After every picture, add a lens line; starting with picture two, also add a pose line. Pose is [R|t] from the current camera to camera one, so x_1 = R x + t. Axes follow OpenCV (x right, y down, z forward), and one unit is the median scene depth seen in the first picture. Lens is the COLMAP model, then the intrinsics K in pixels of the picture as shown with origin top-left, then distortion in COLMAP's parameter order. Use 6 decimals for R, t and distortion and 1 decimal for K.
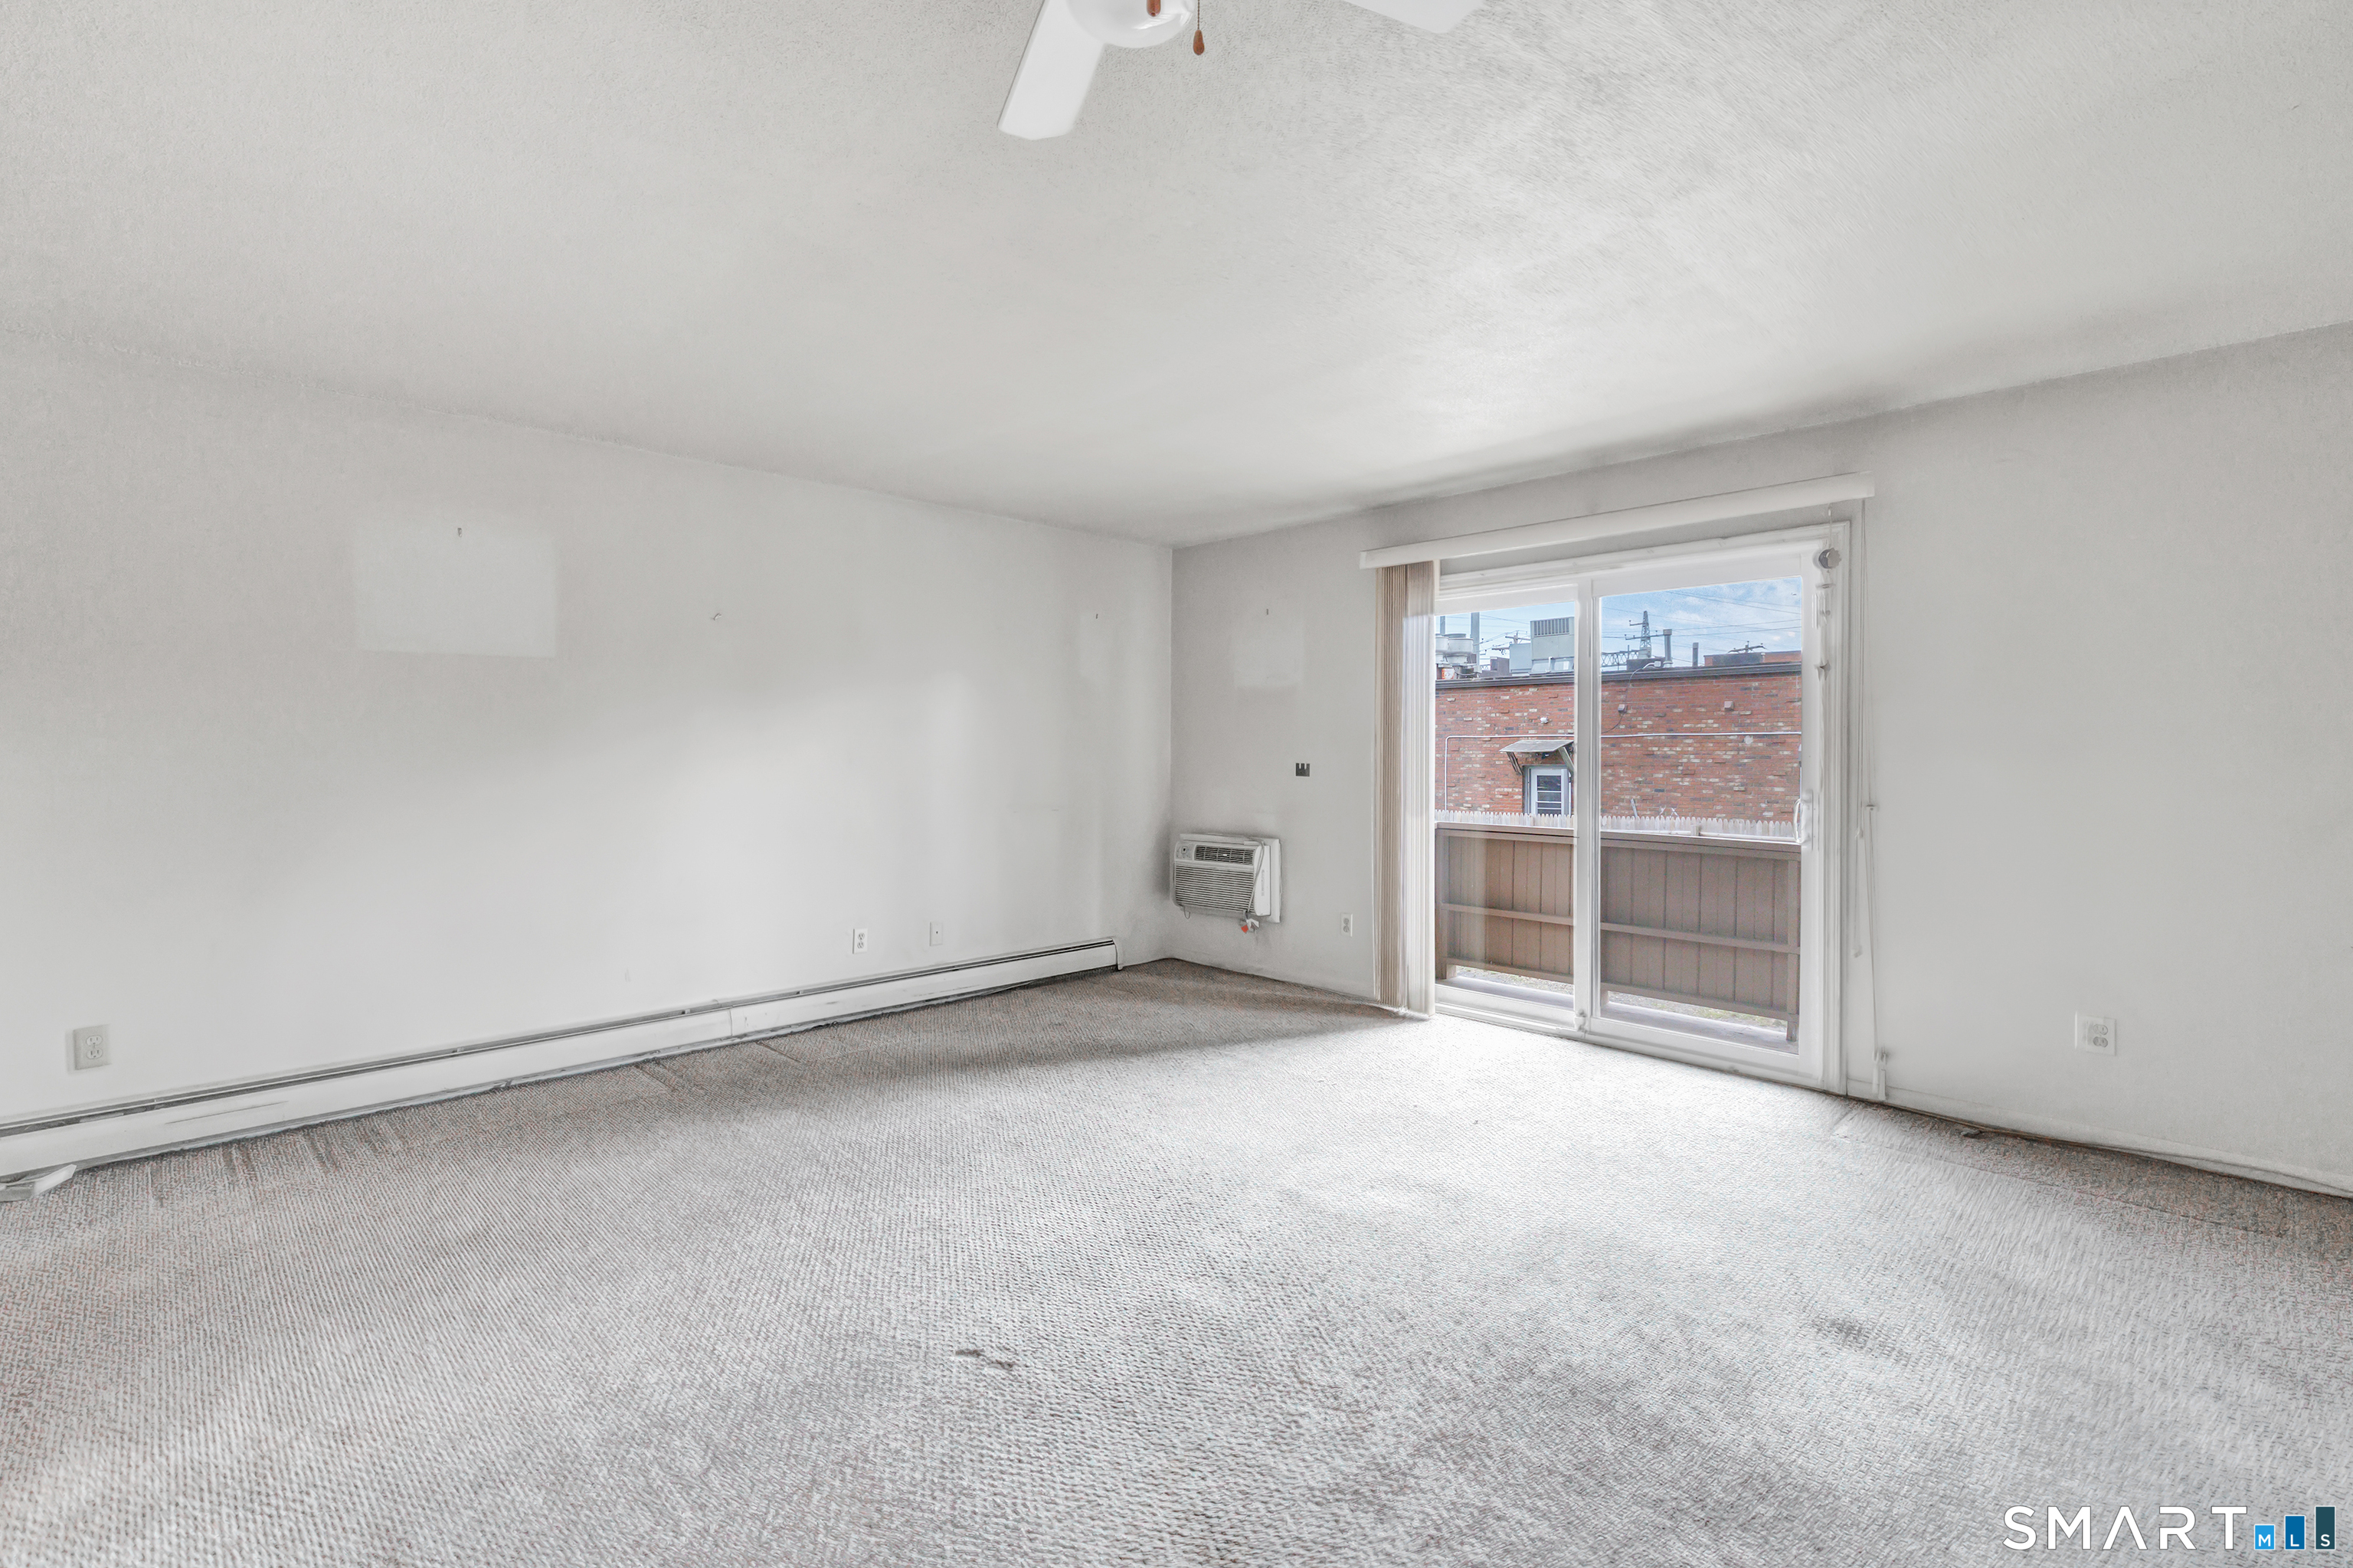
lens RADIAL K [[1082.0, 0, 1173.6], [0, 1082.0, 760.3], [0, 0, 1]] dist [0.014164, 0.000166]
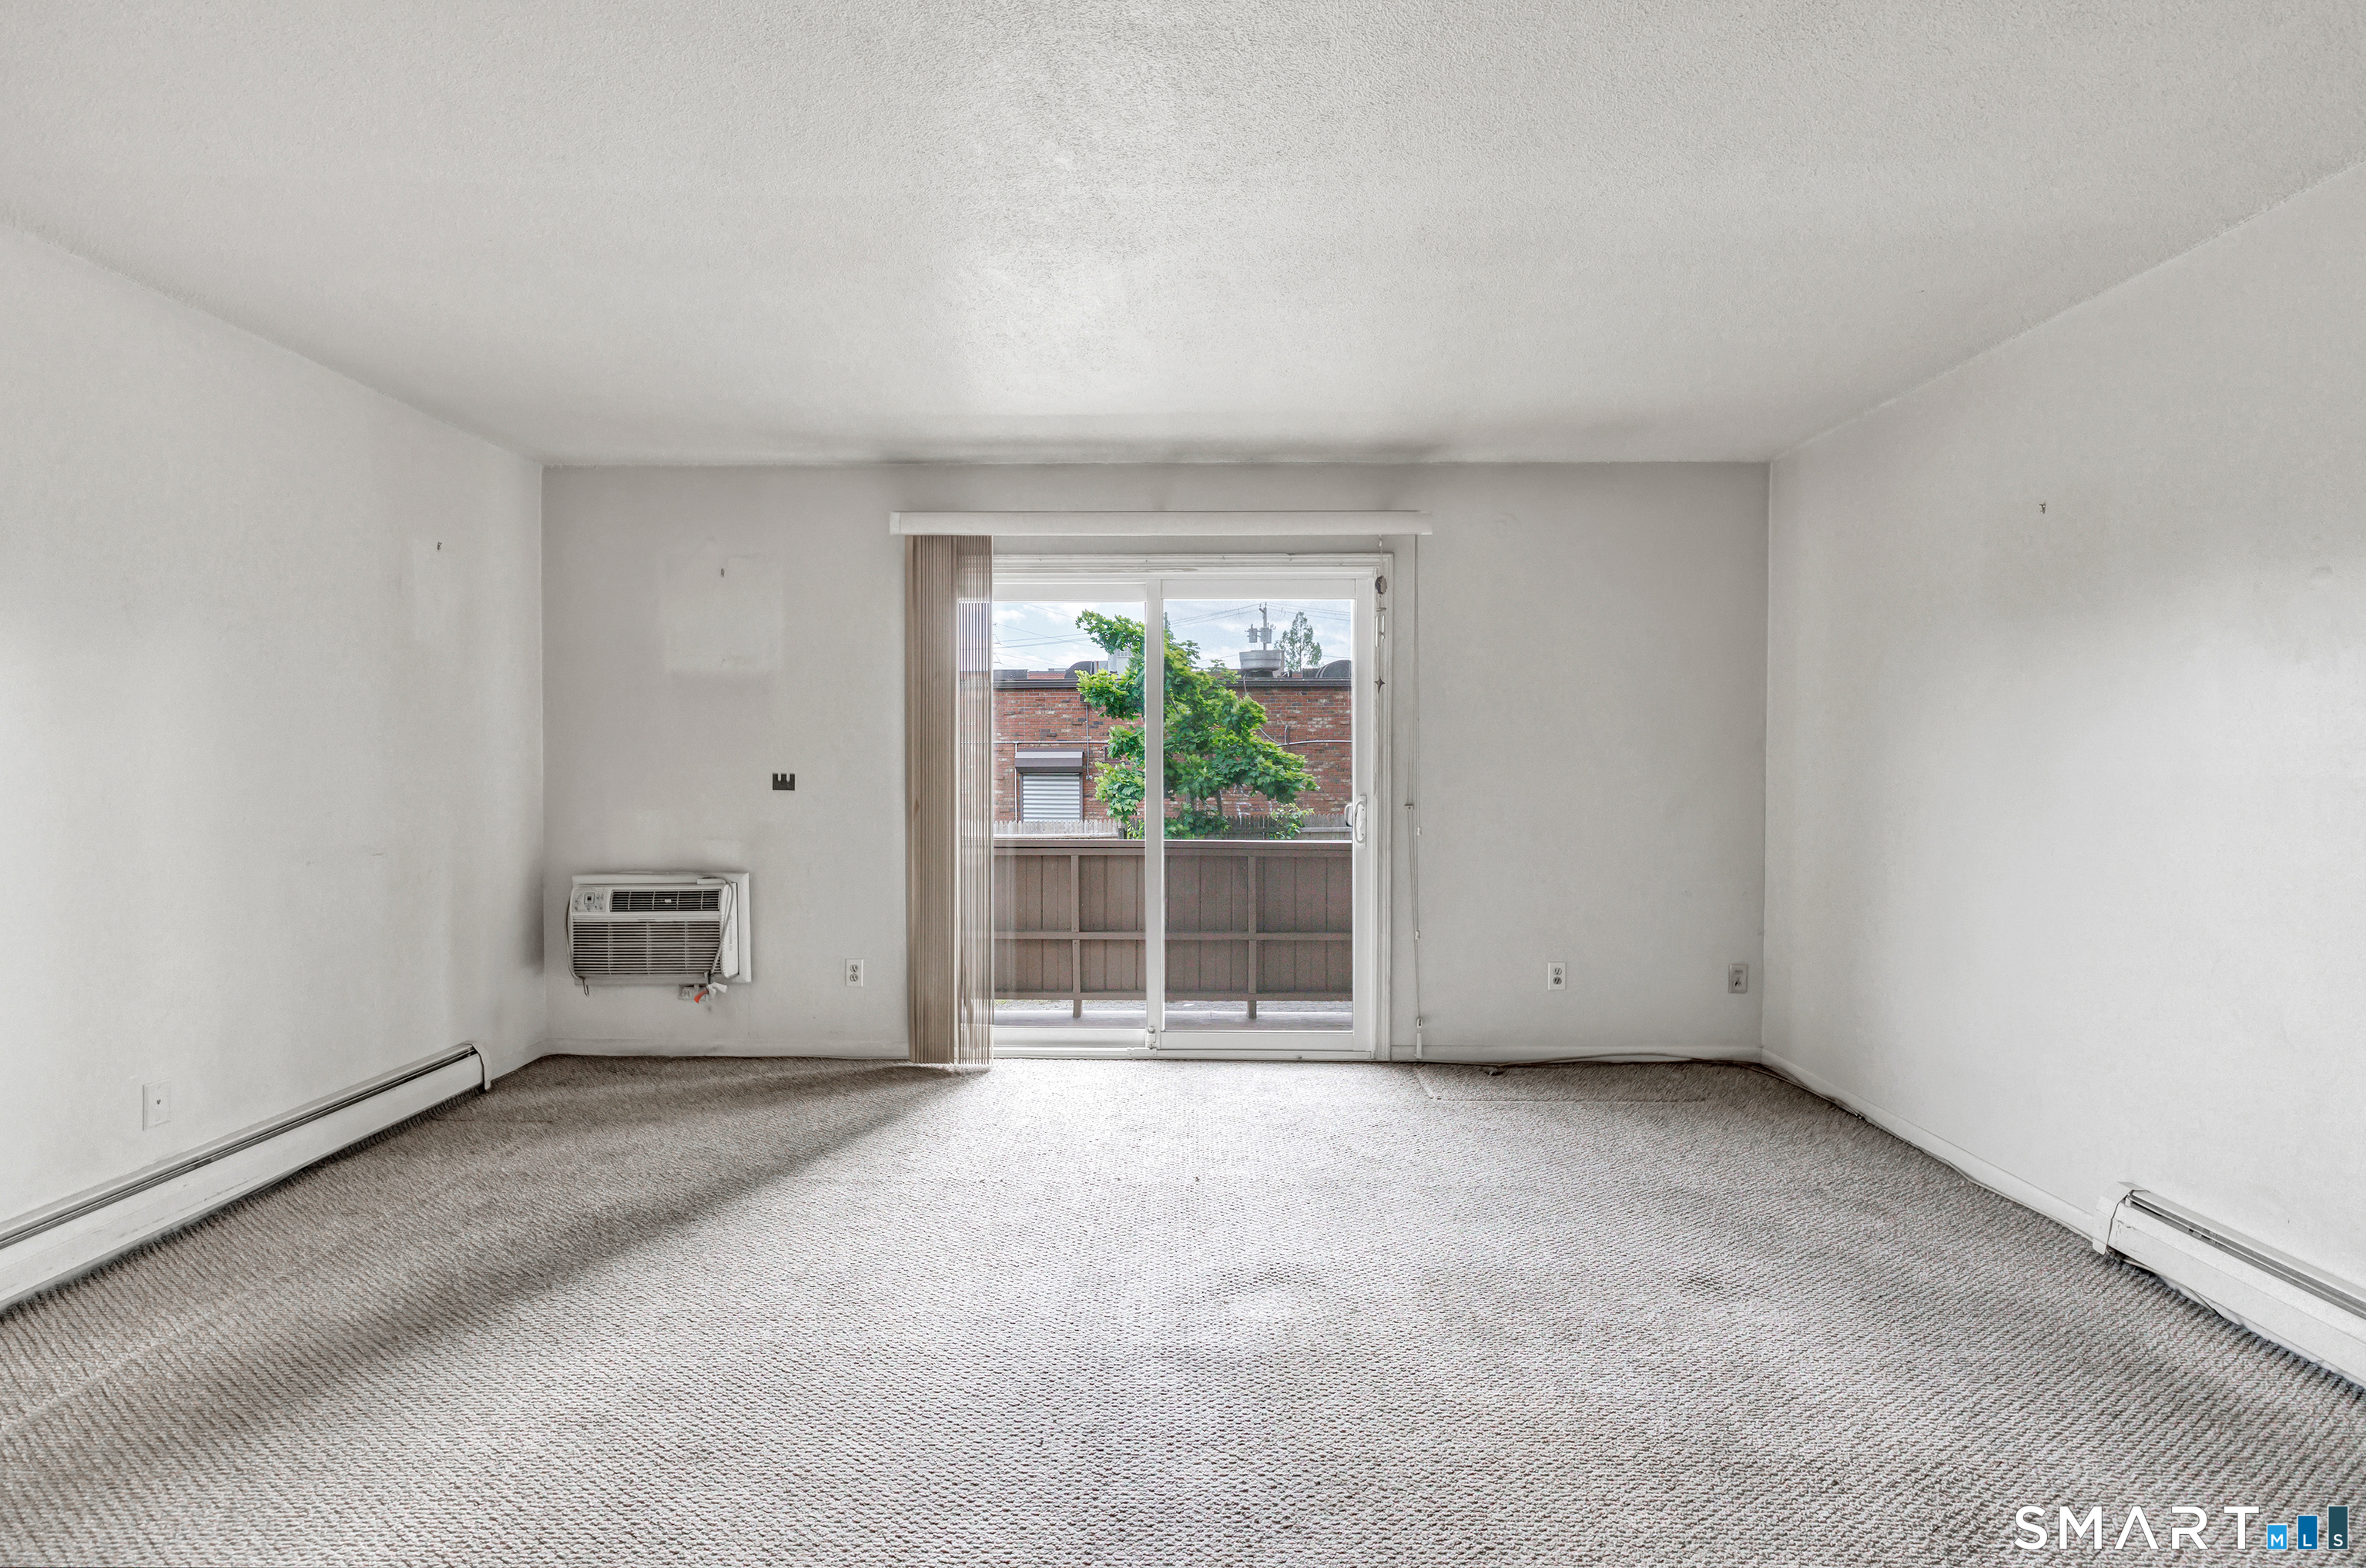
lens RADIAL K [[1043.6, 0, 1183.0], [0, 1043.6, 784.0], [0, 0, 1]] dist [0.009850, 0.000178]
pose [[0.707236, -0.018048, 0.706747, -0.257931], [0.007262, 0.999807, 0.018266, -0.001872], [-0.706940, -0.007786, 0.707231, 0.328371]]
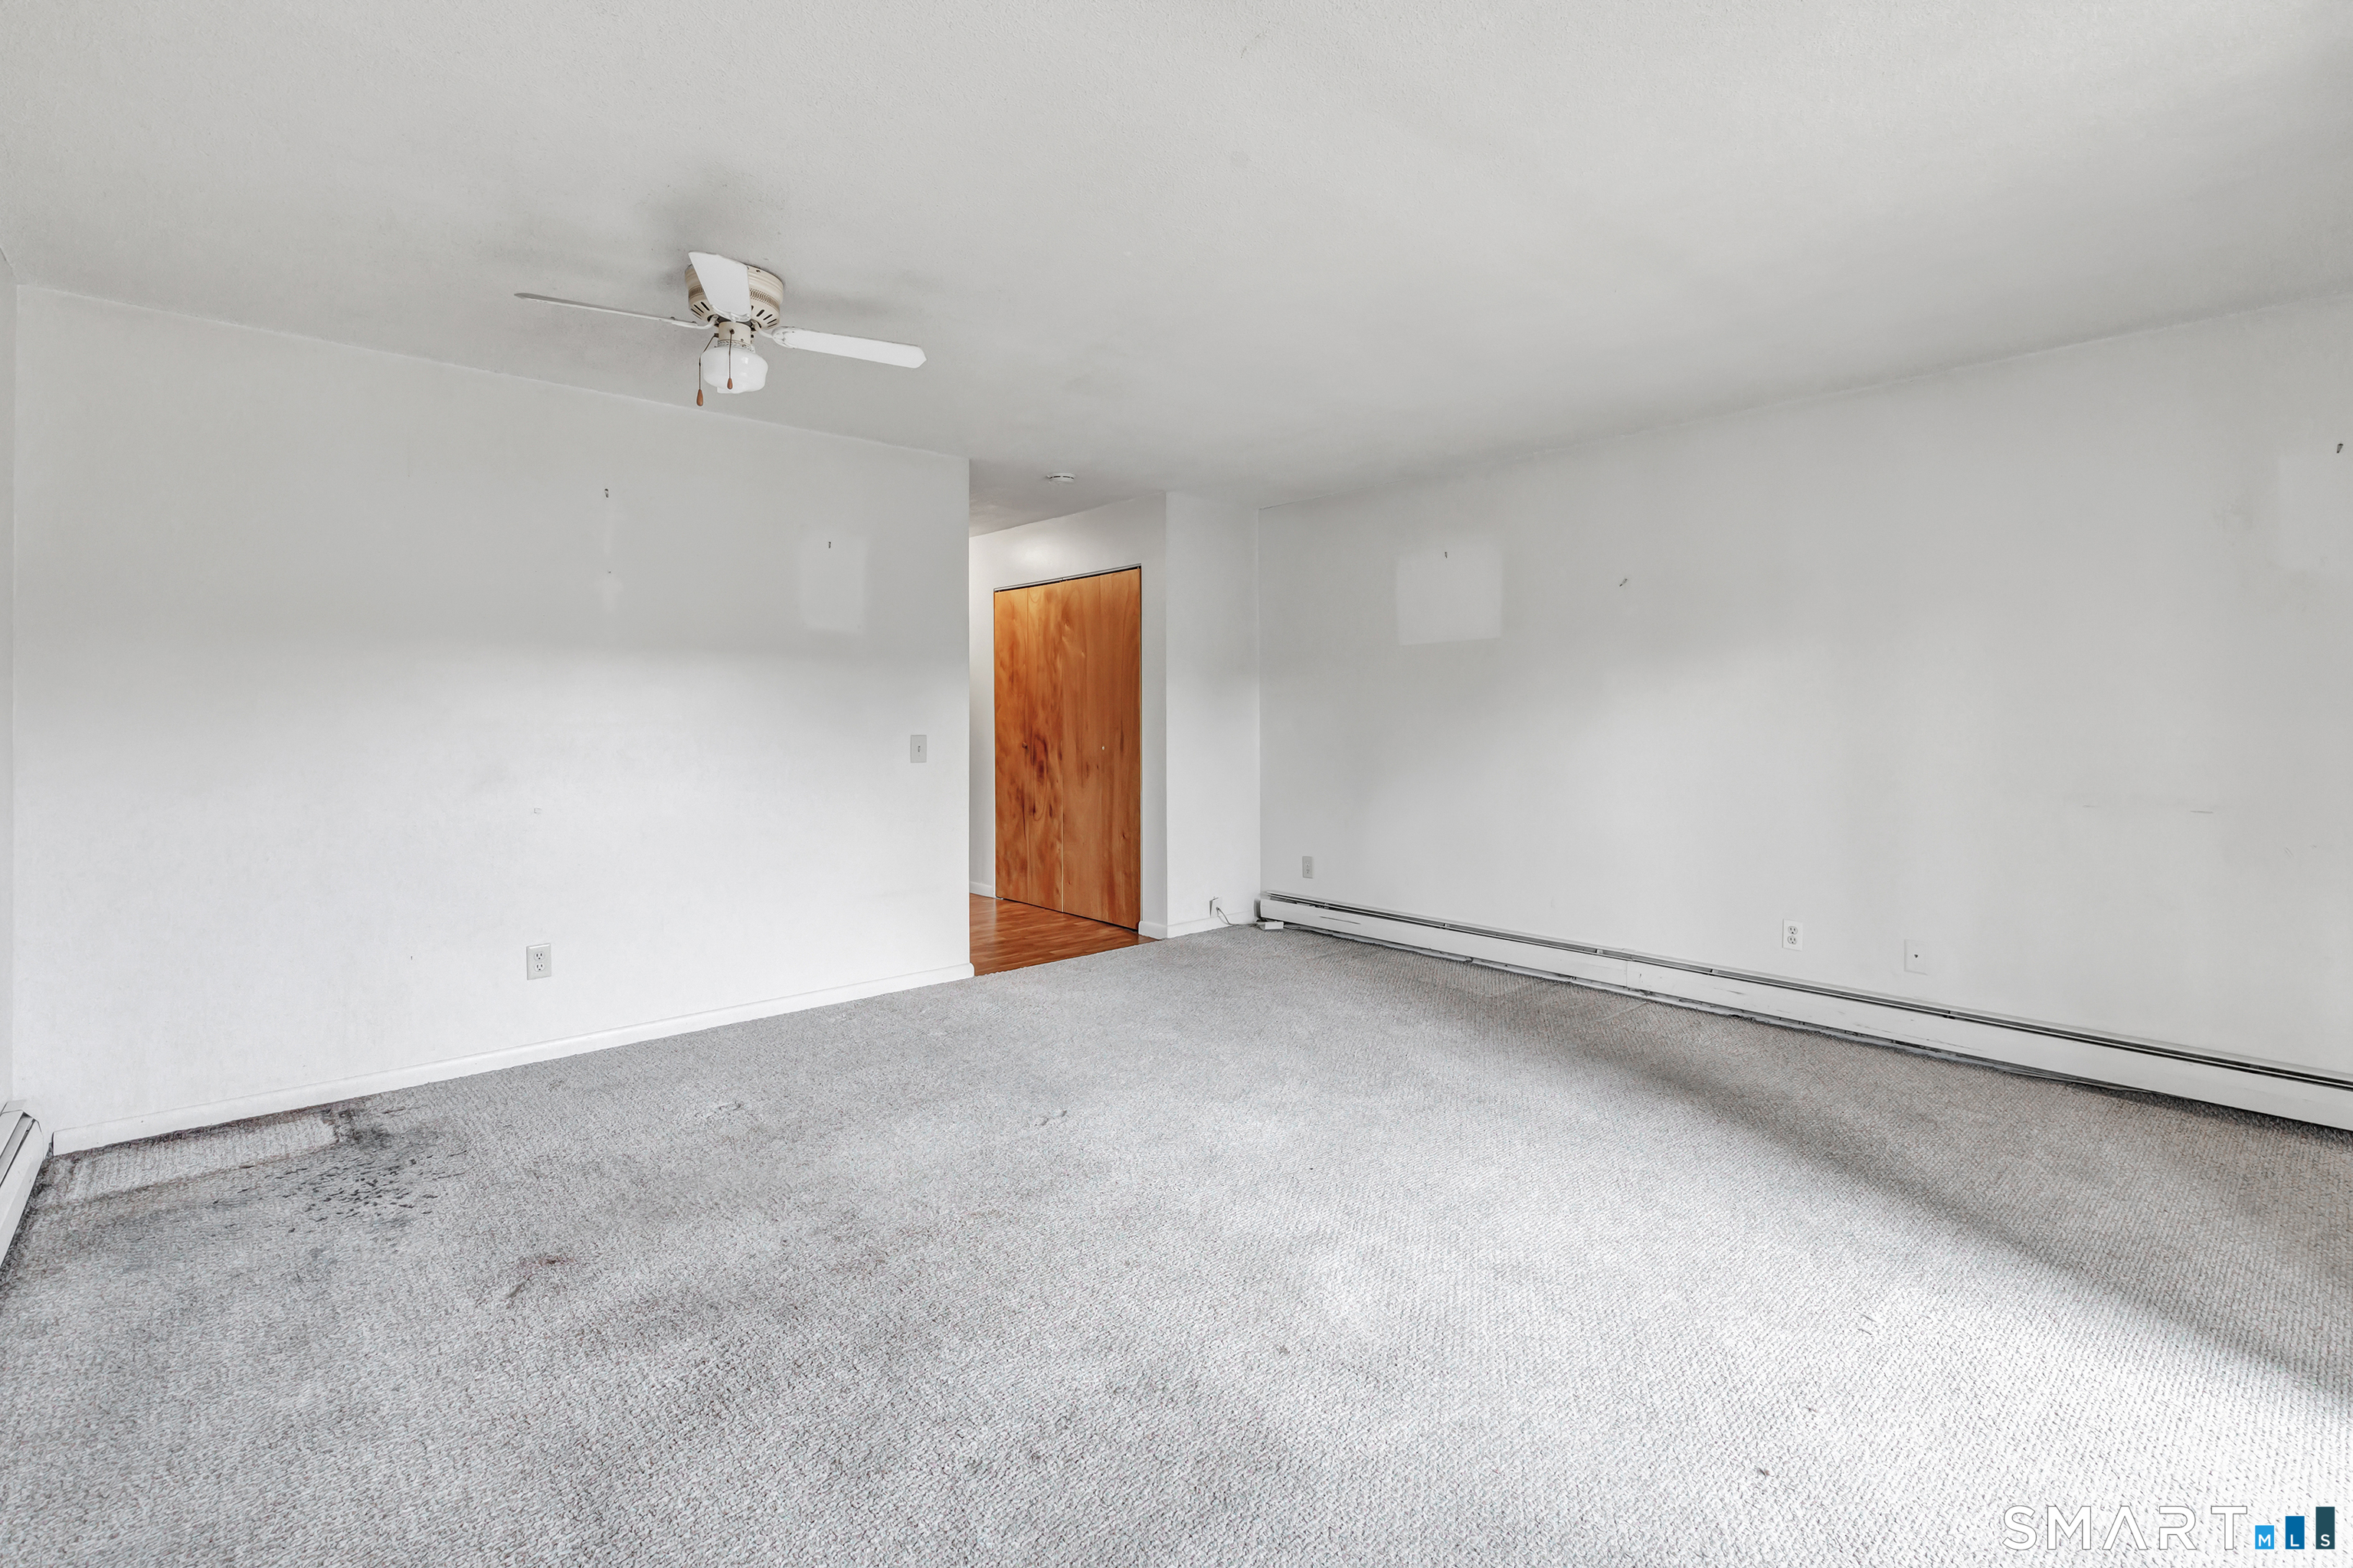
lens RADIAL K [[1029.2, 0, 1158.3], [0, 1029.2, 780.9], [0, 0, 1]] dist [0.001966, 0.000175]
pose [[-0.065420, 0.061772, -0.995944, 0.585508], [-0.008164, 0.998016, 0.062437, -0.000404], [0.997824, 0.012216, -0.064786, 0.604935]]
